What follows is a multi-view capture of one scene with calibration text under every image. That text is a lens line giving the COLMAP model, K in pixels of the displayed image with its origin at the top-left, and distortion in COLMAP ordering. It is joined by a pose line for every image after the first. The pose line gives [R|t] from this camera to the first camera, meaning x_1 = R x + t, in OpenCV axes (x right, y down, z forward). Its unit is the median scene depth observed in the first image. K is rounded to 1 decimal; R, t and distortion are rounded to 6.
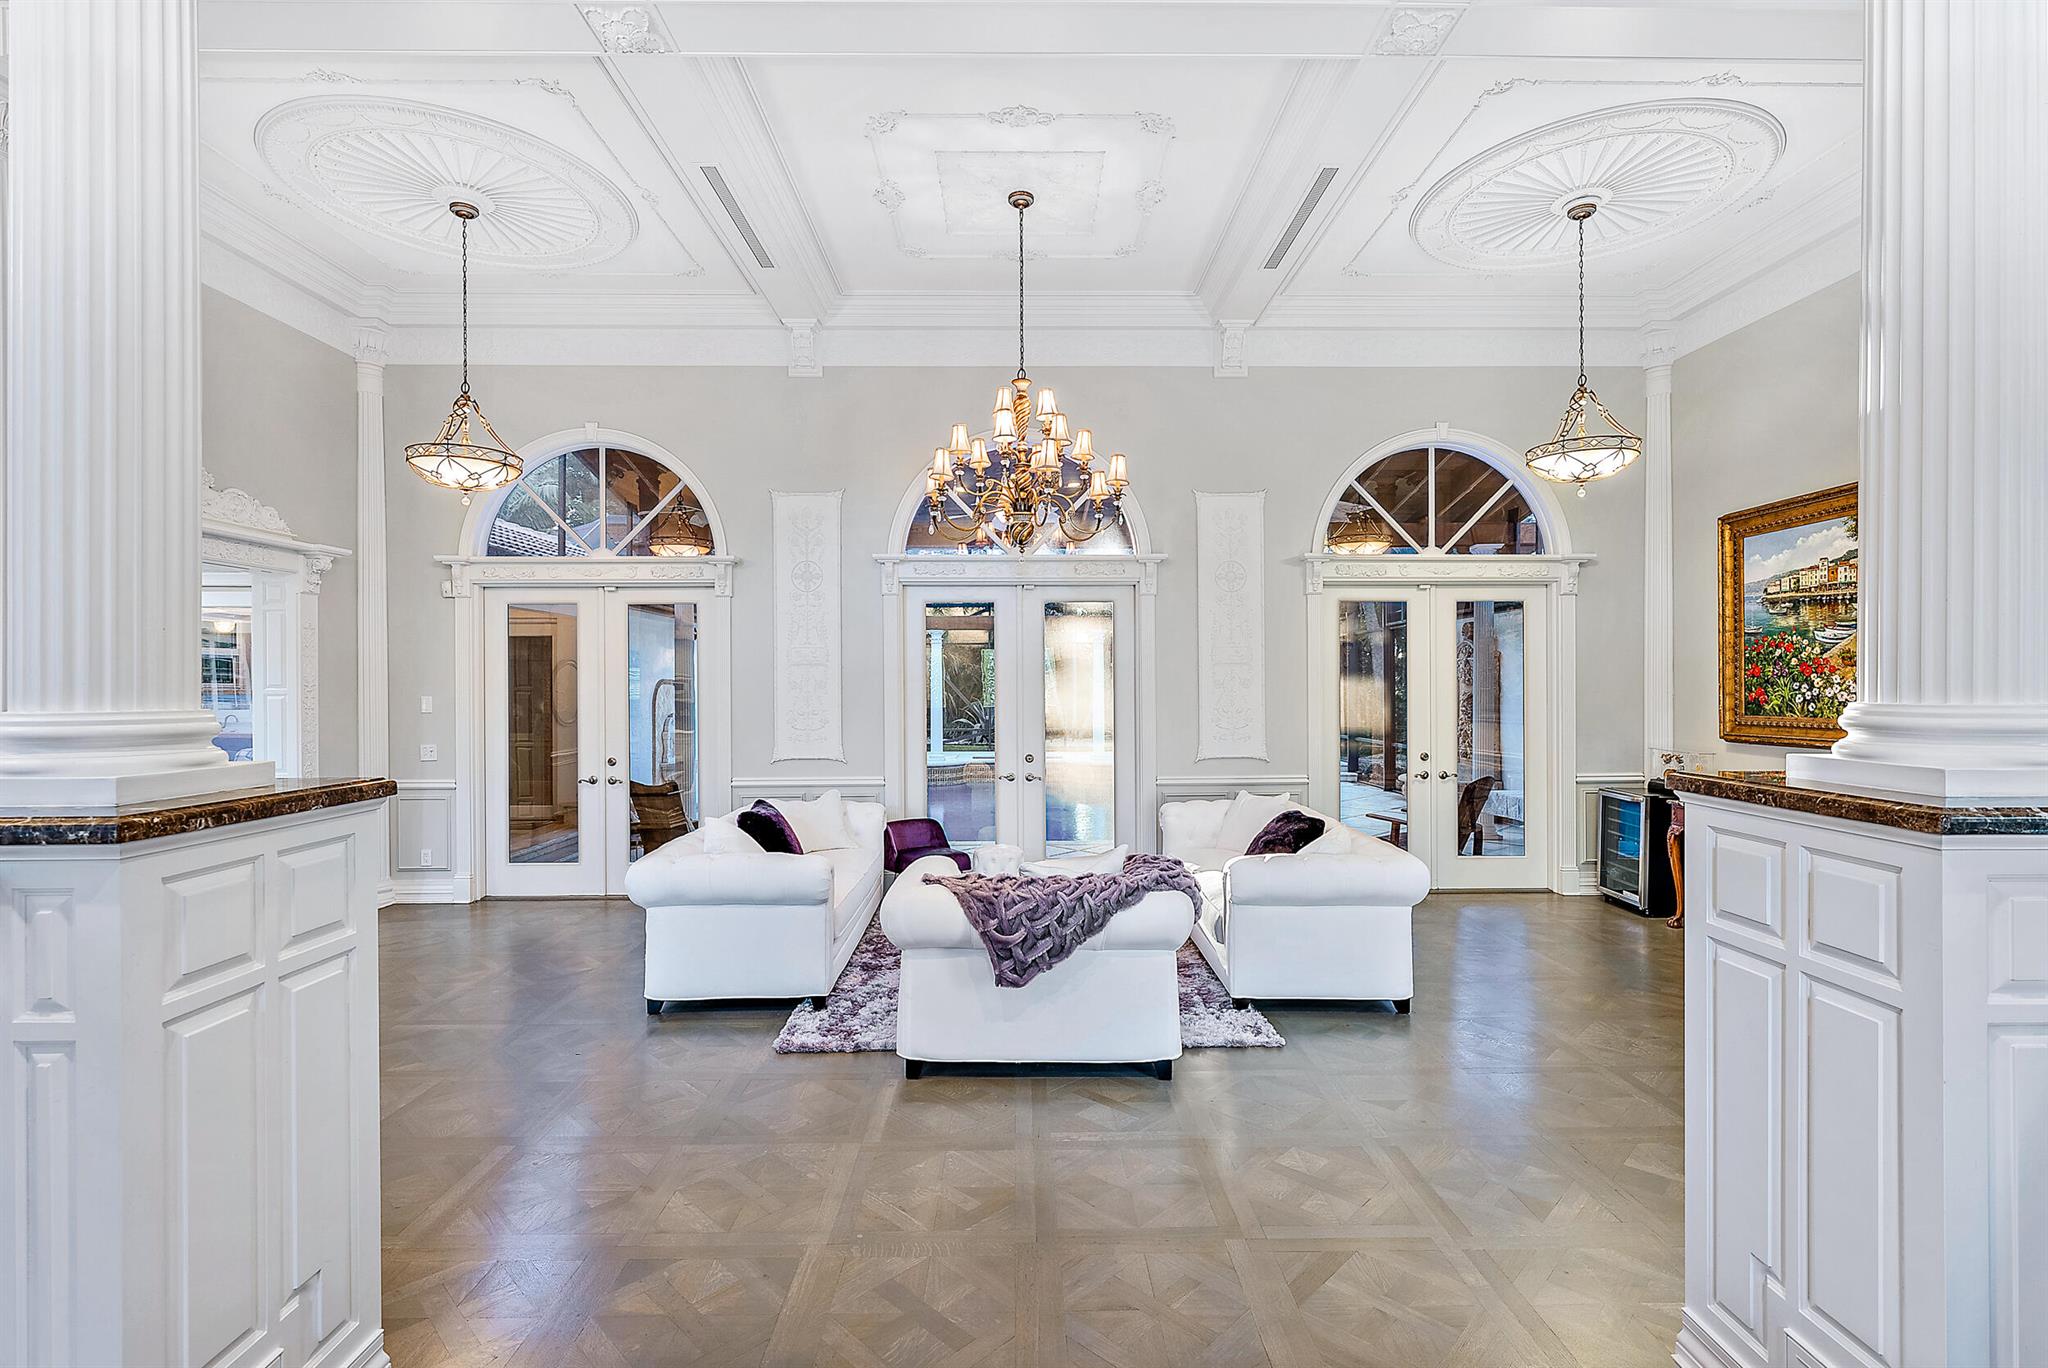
lens RADIAL K [[933.4, 0, 1025.8], [0, 933.4, 684.6], [0, 0, 1]] dist [0.002664, 0.000187]
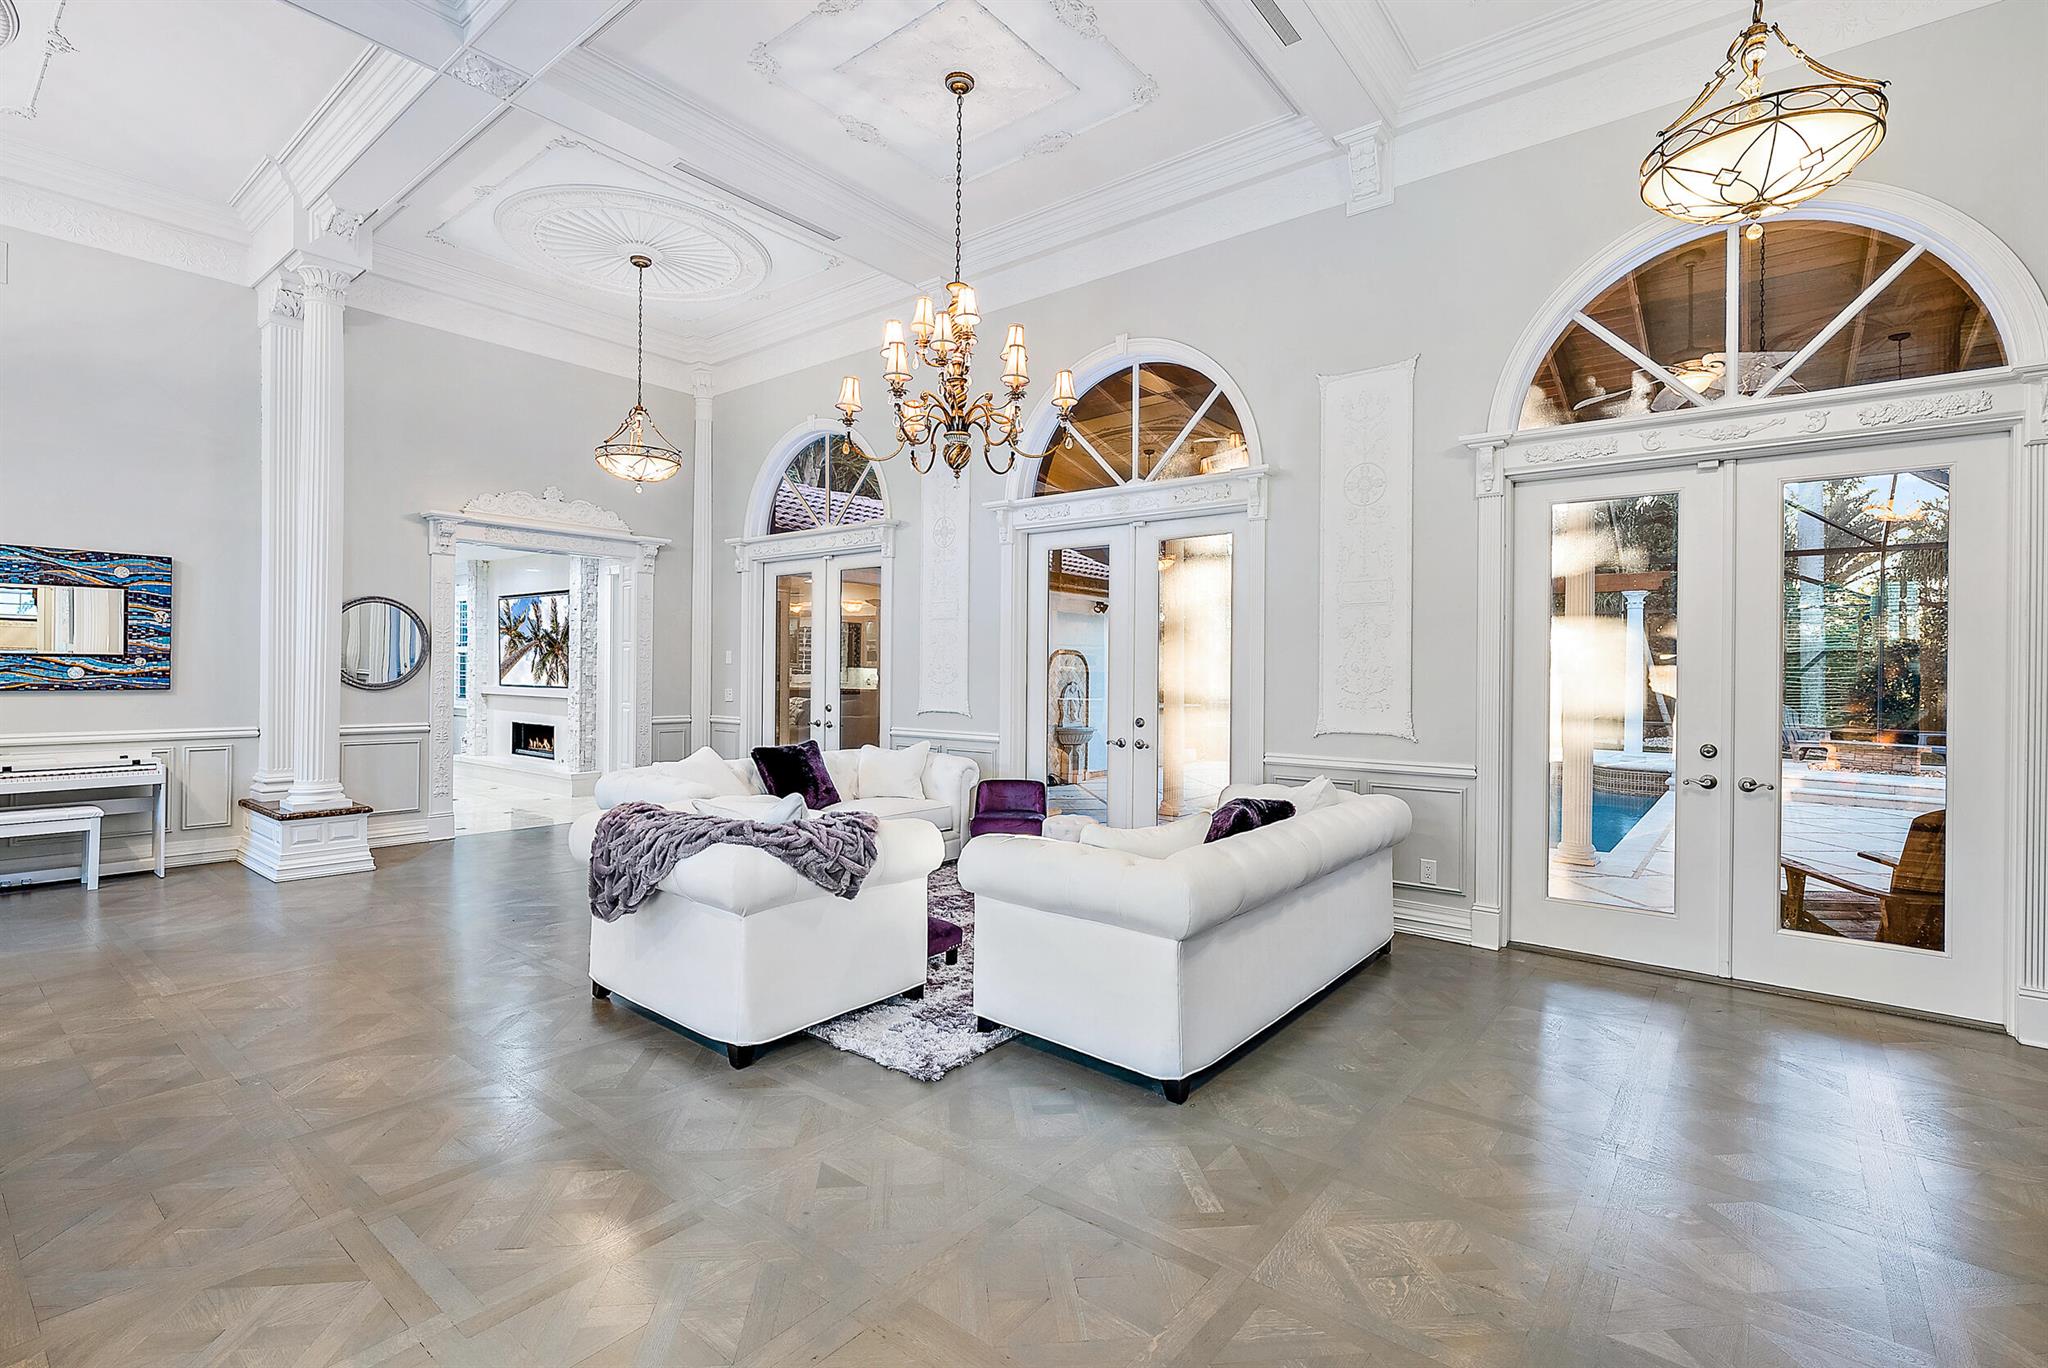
lens RADIAL K [[926.4, 0, 1026.6], [0, 926.4, 672.0], [0, 0, 1]] dist [0.000781, 0.000476]
pose [[0.775650, 0.013349, -0.631023, 0.473357], [-0.013501, 0.999898, 0.004557, 0.030360], [0.631019, 0.004985, 0.775751, 0.275243]]
